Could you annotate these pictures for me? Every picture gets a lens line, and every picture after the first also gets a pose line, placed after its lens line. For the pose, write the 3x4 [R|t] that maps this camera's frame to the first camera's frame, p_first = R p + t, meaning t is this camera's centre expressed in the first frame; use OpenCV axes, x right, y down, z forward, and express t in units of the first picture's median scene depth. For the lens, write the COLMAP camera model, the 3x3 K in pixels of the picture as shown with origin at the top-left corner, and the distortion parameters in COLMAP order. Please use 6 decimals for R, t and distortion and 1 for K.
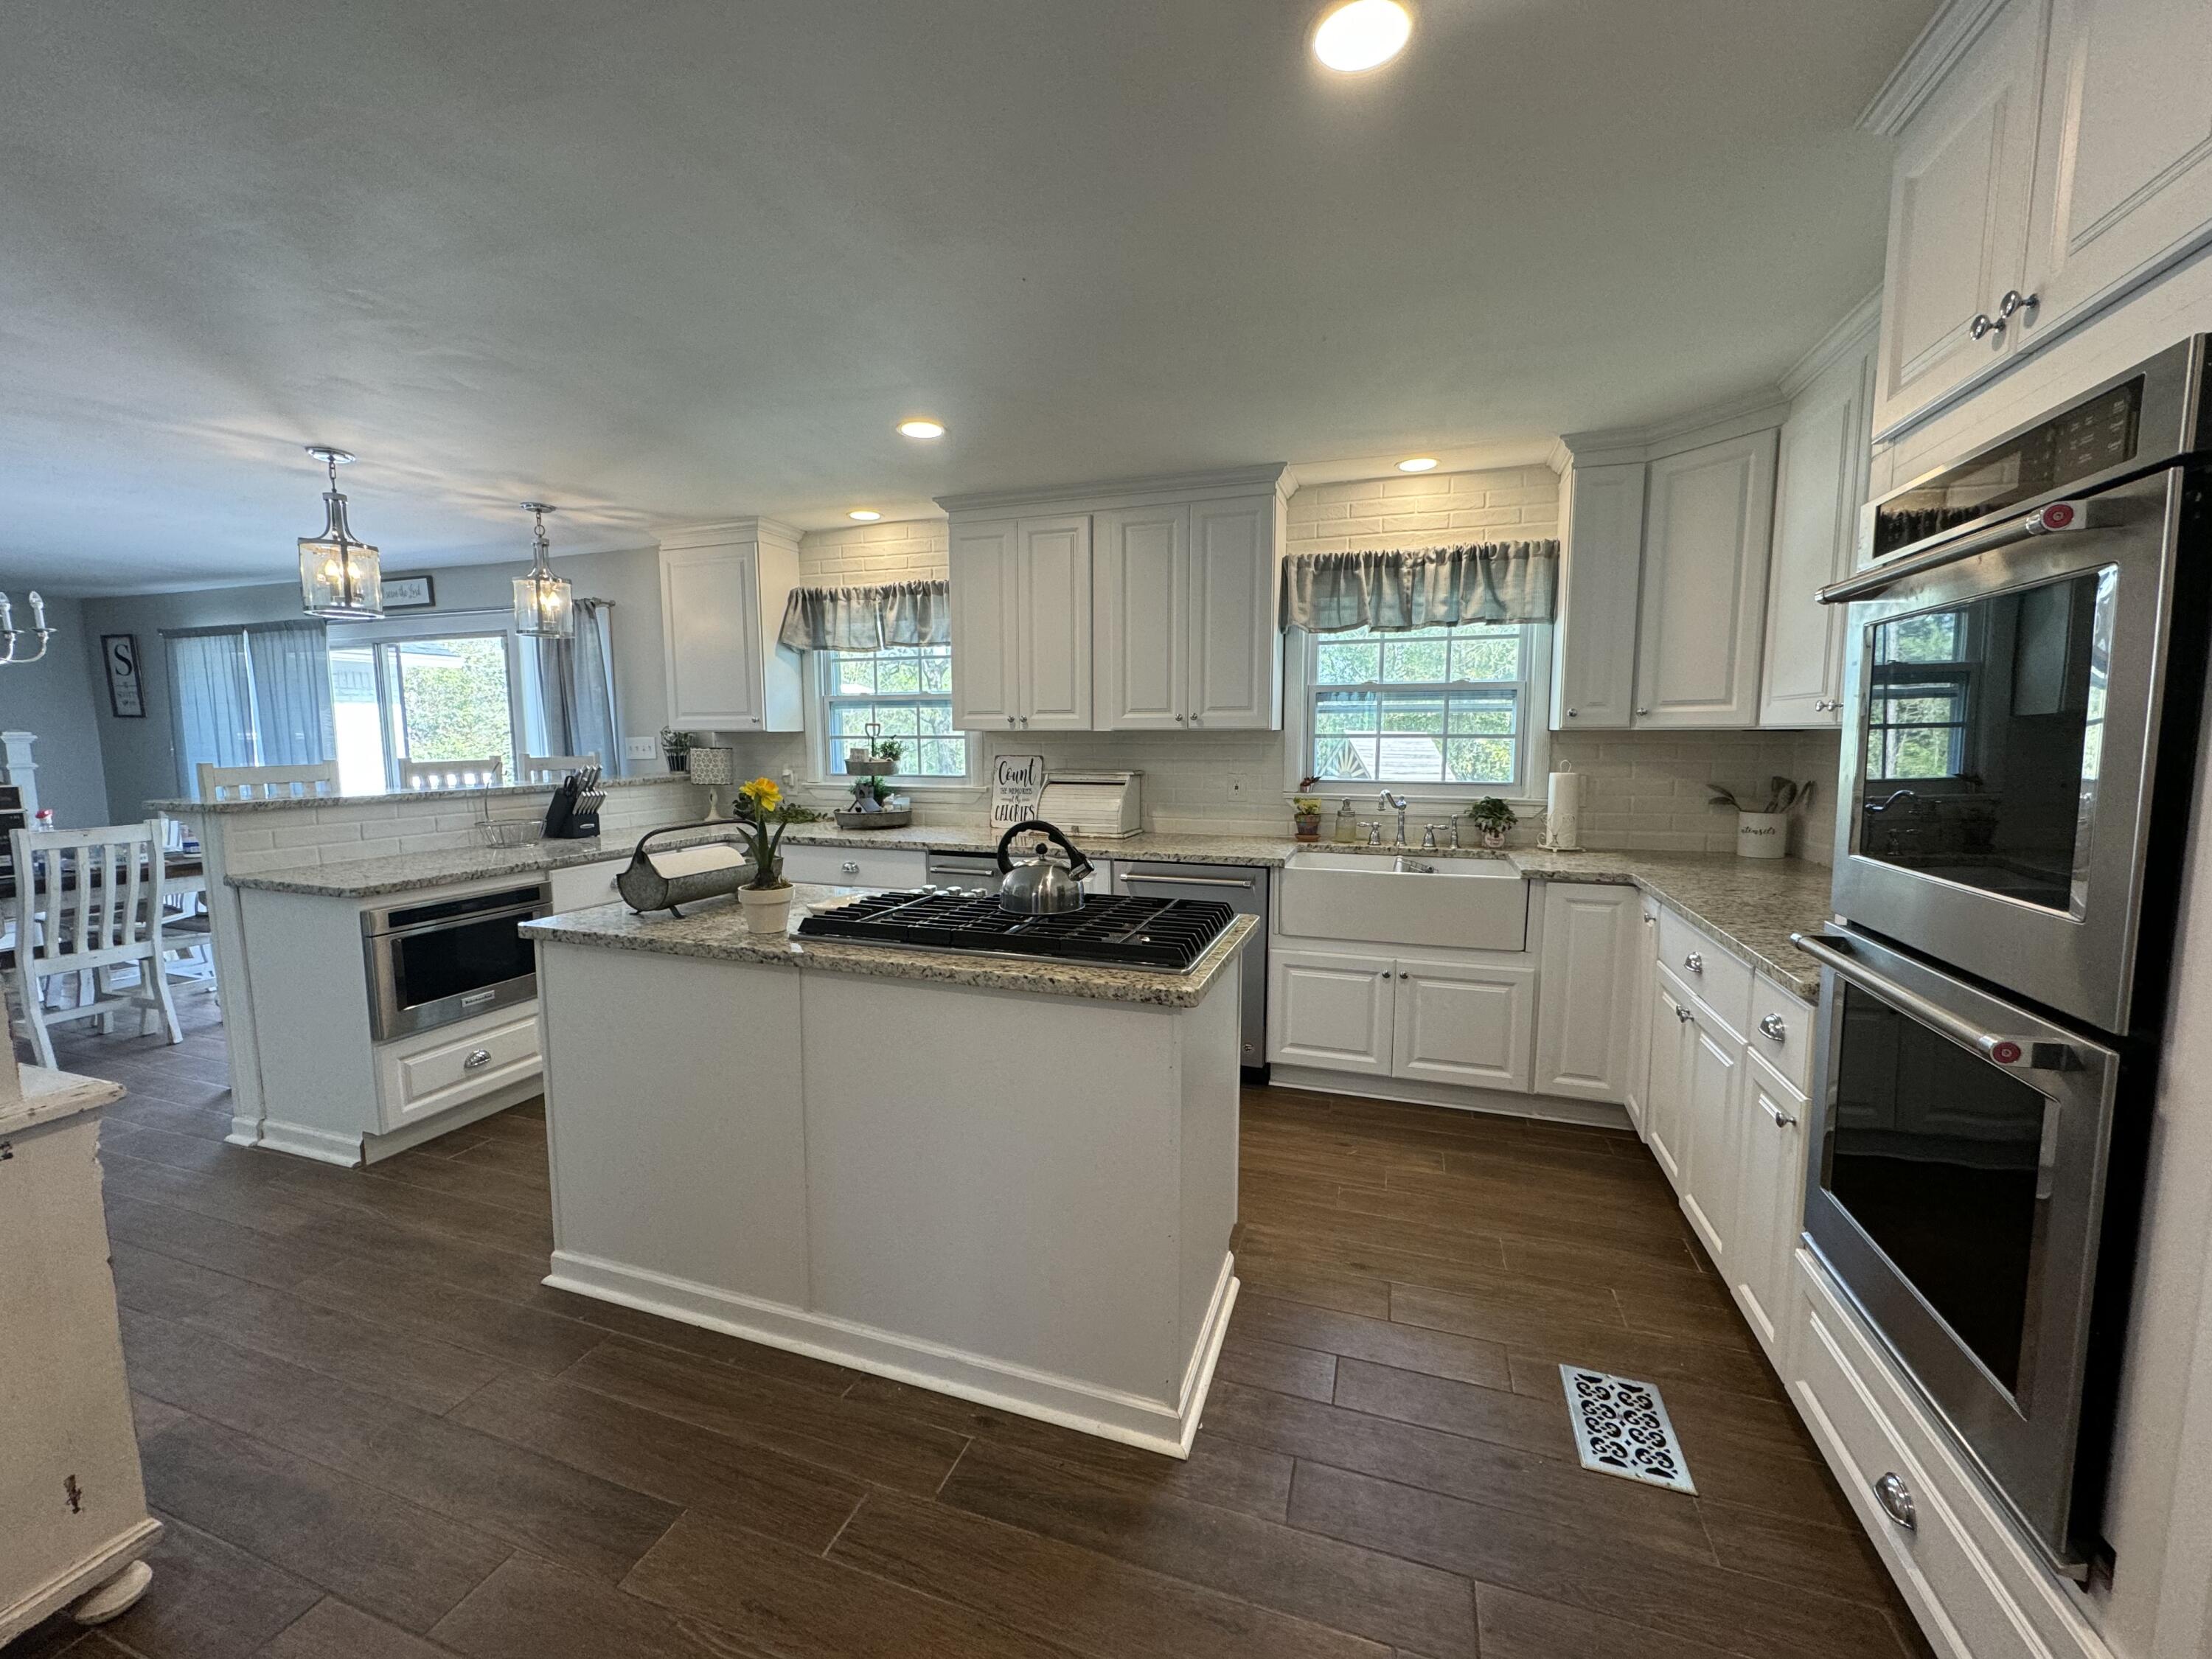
lens RADIAL K [[884.6, 0, 1103.8], [0, 884.6, 823.9], [0, 0, 1]] dist [0.002112, 0.000131]
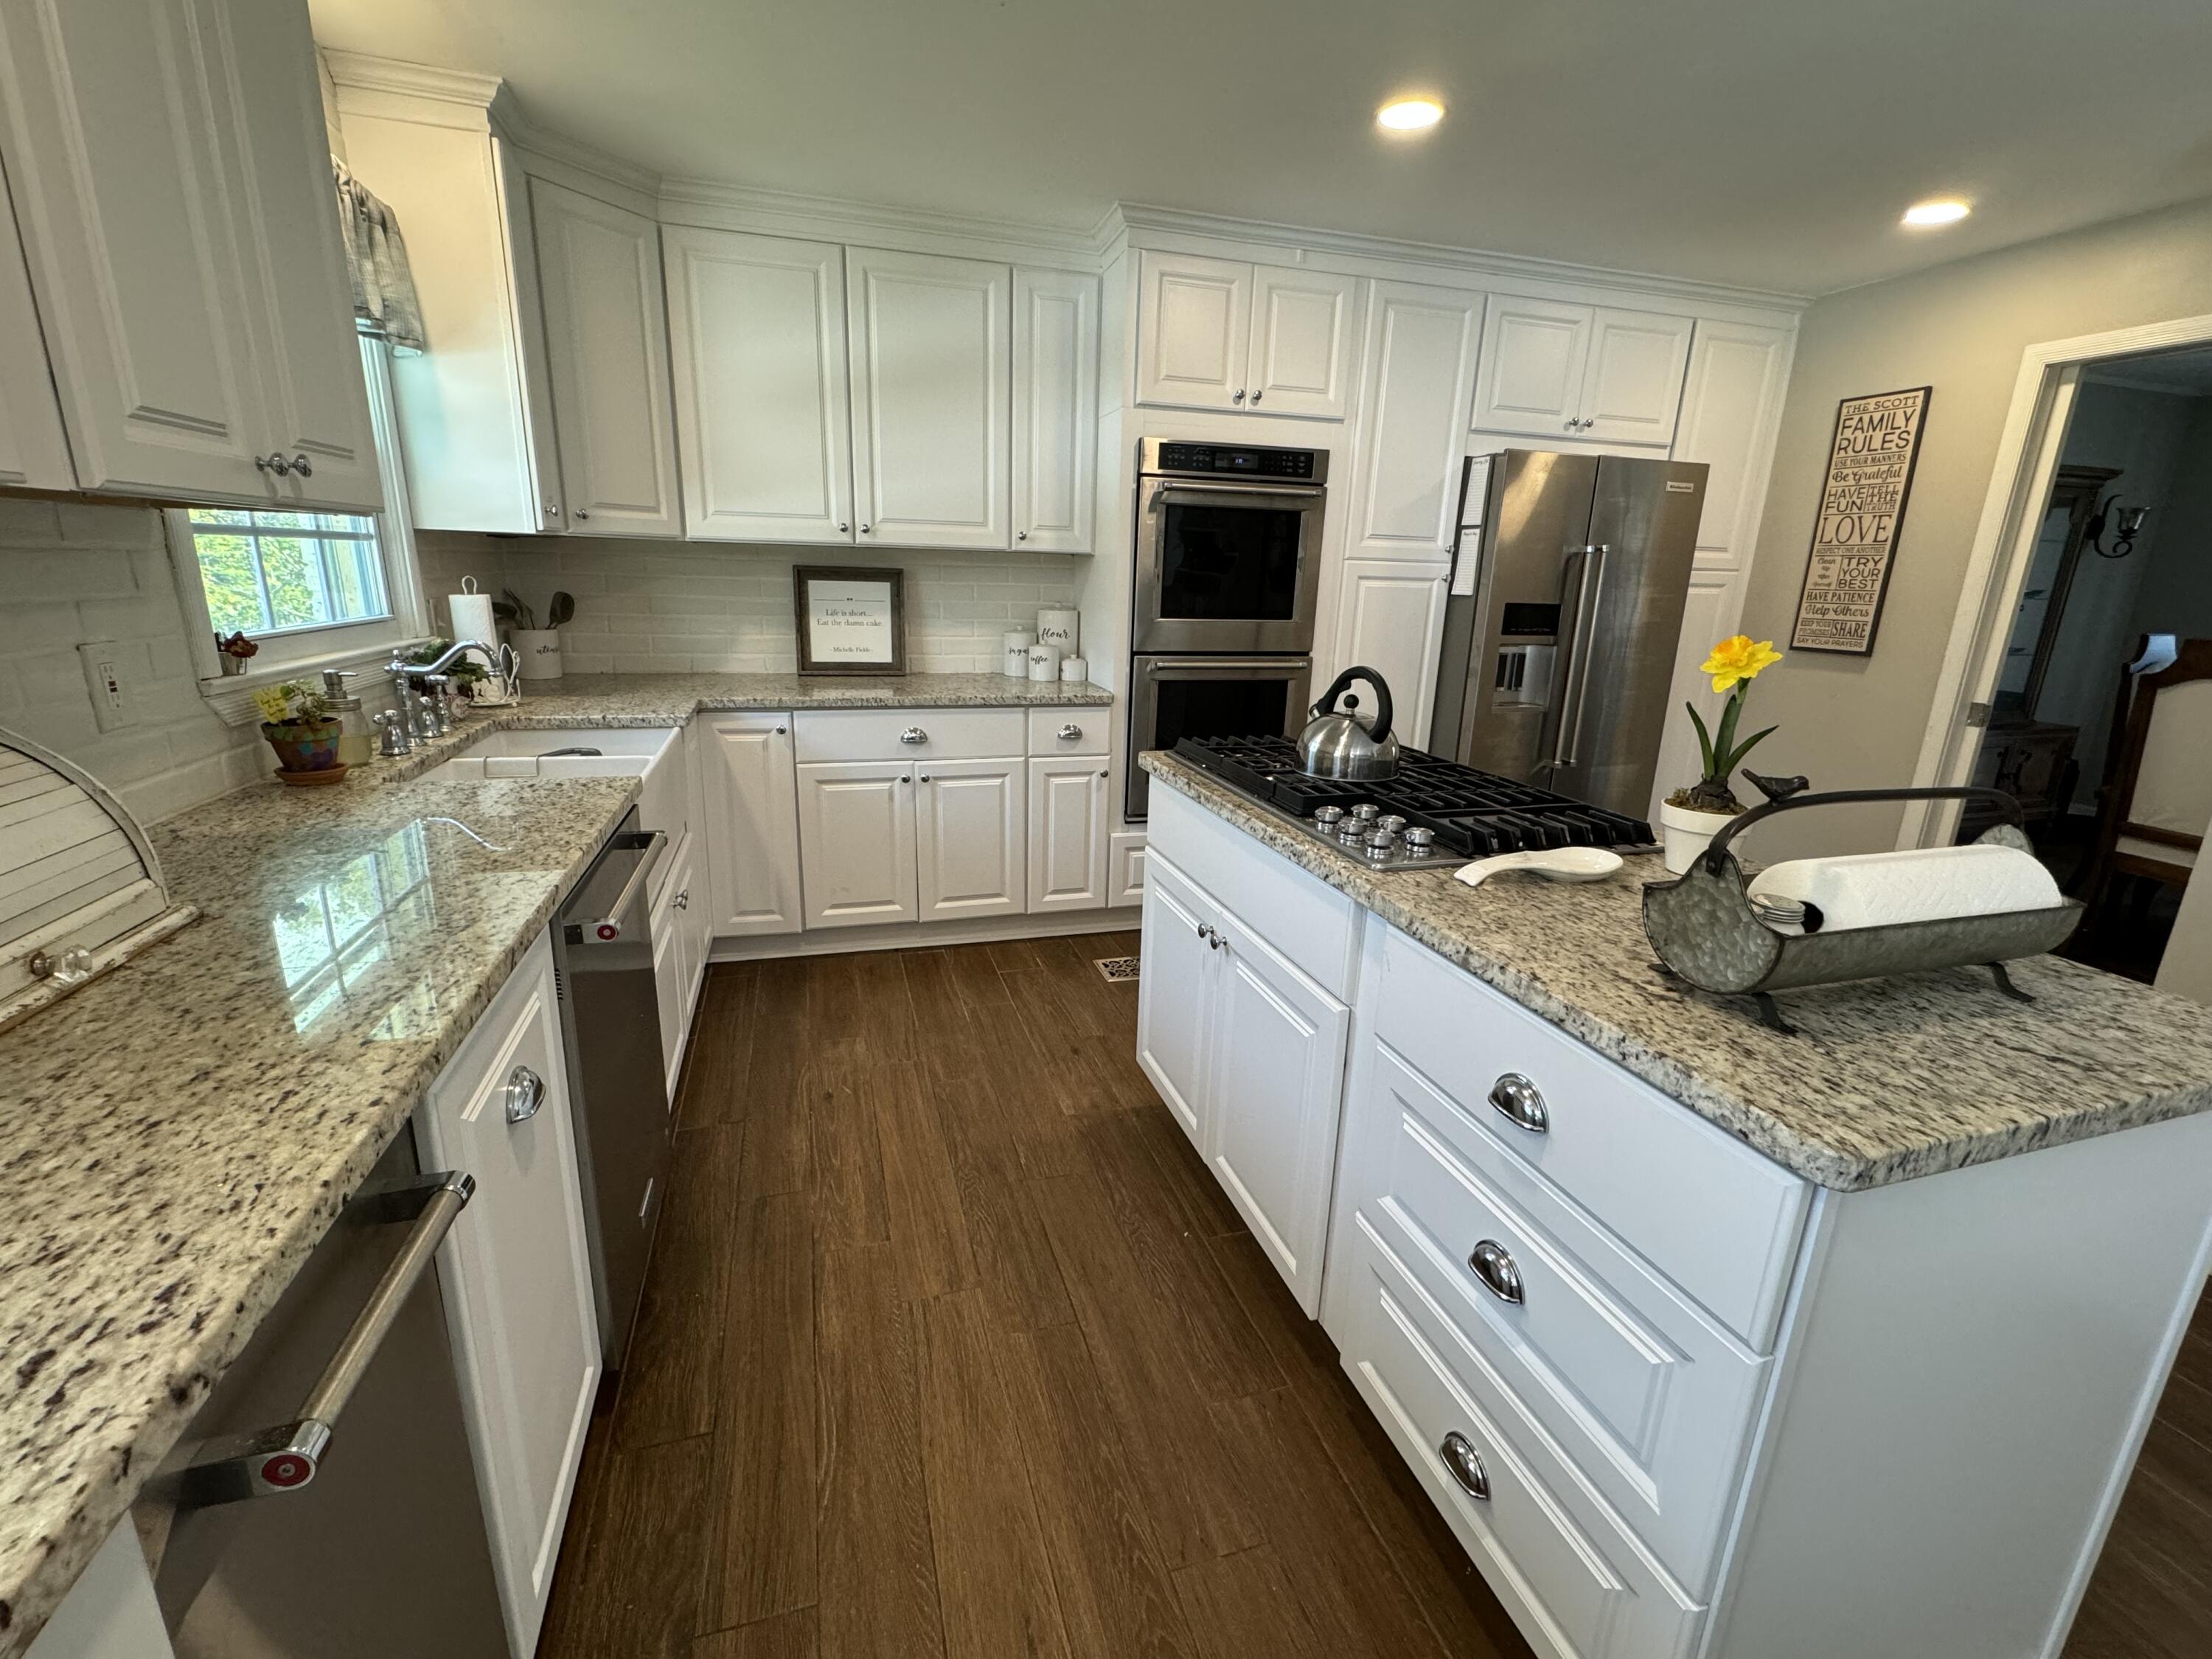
lens RADIAL K [[958.0, 0, 1103.6], [0, 958.0, 826.9], [0, 0, 1]] dist [-0.001713, -0.000314]
pose [[-0.587474, -0.223977, 0.777630, -0.325099], [0.062245, 0.945582, 0.319375, -0.075703], [-0.806846, 0.236028, -0.541563, 0.839673]]
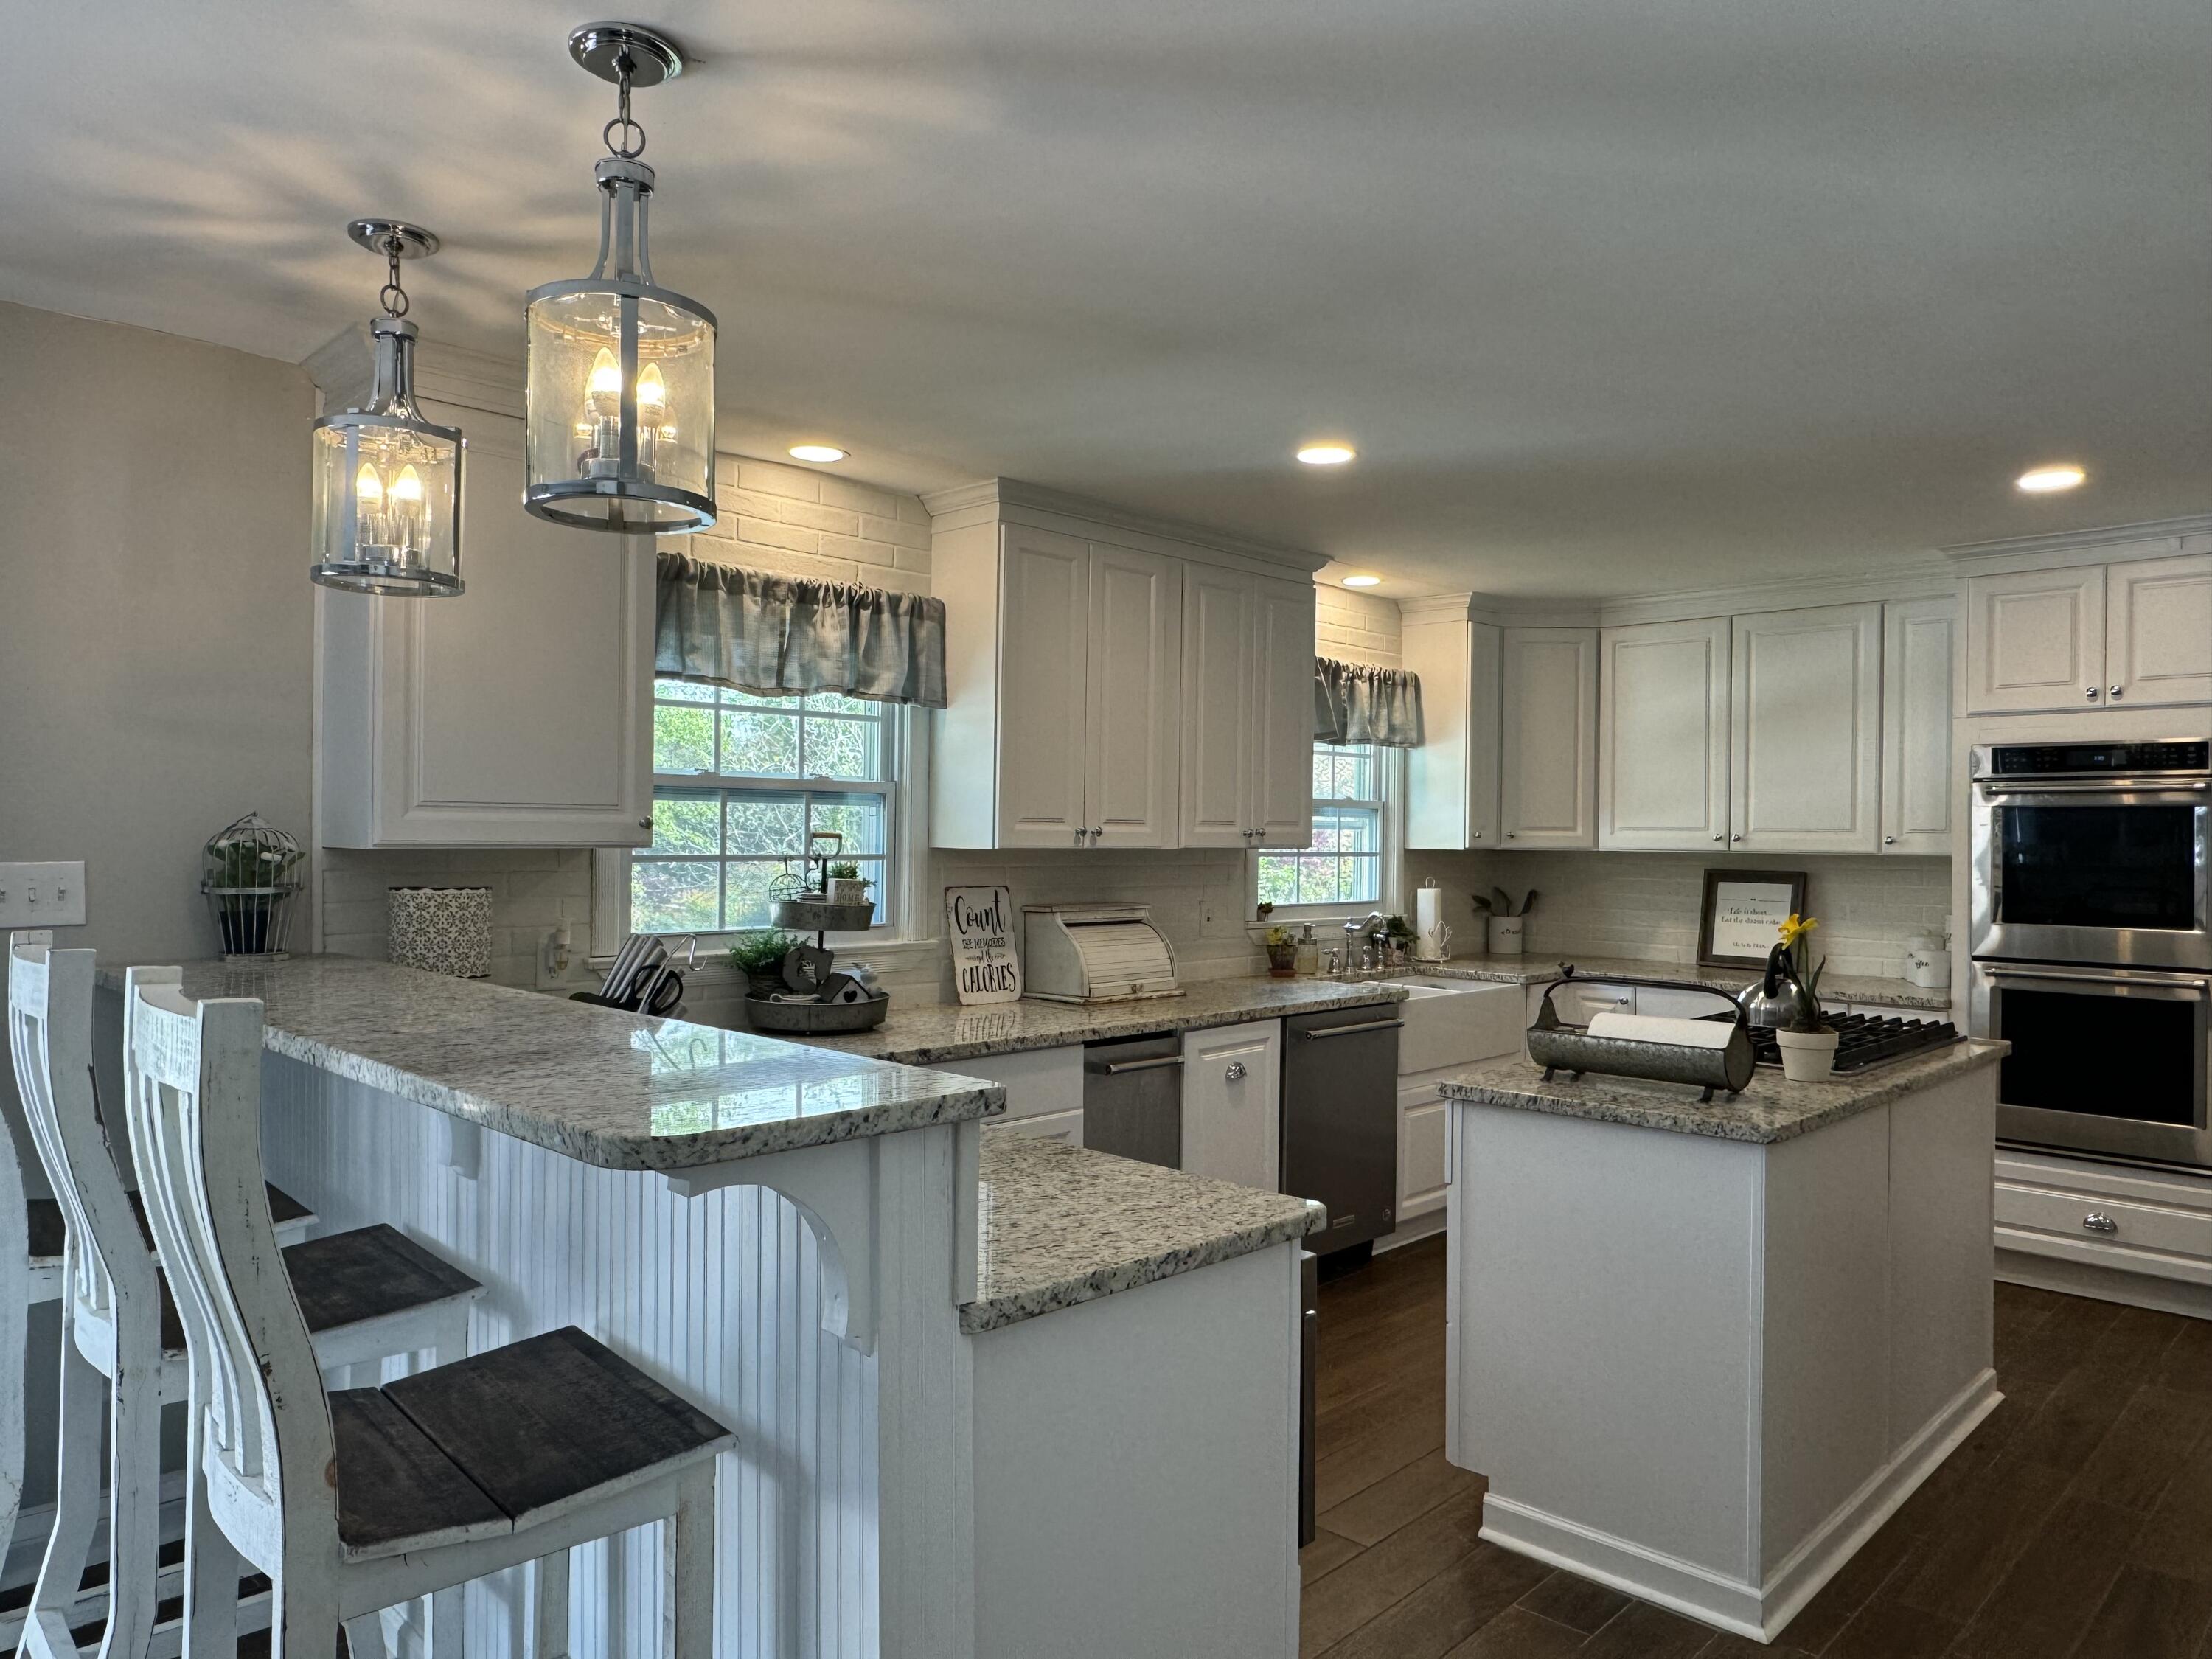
lens RADIAL K [[1461.2, 0, 1102.3], [0, 1461.2, 835.9], [0, 0, 1]] dist [-0.002335, 0.001333]
pose [[0.423836, 0.007933, 0.905704, -1.003156], [0.086227, 0.995066, -0.049067, -0.055039], [-0.901625, 0.098893, 0.421061, 0.484699]]
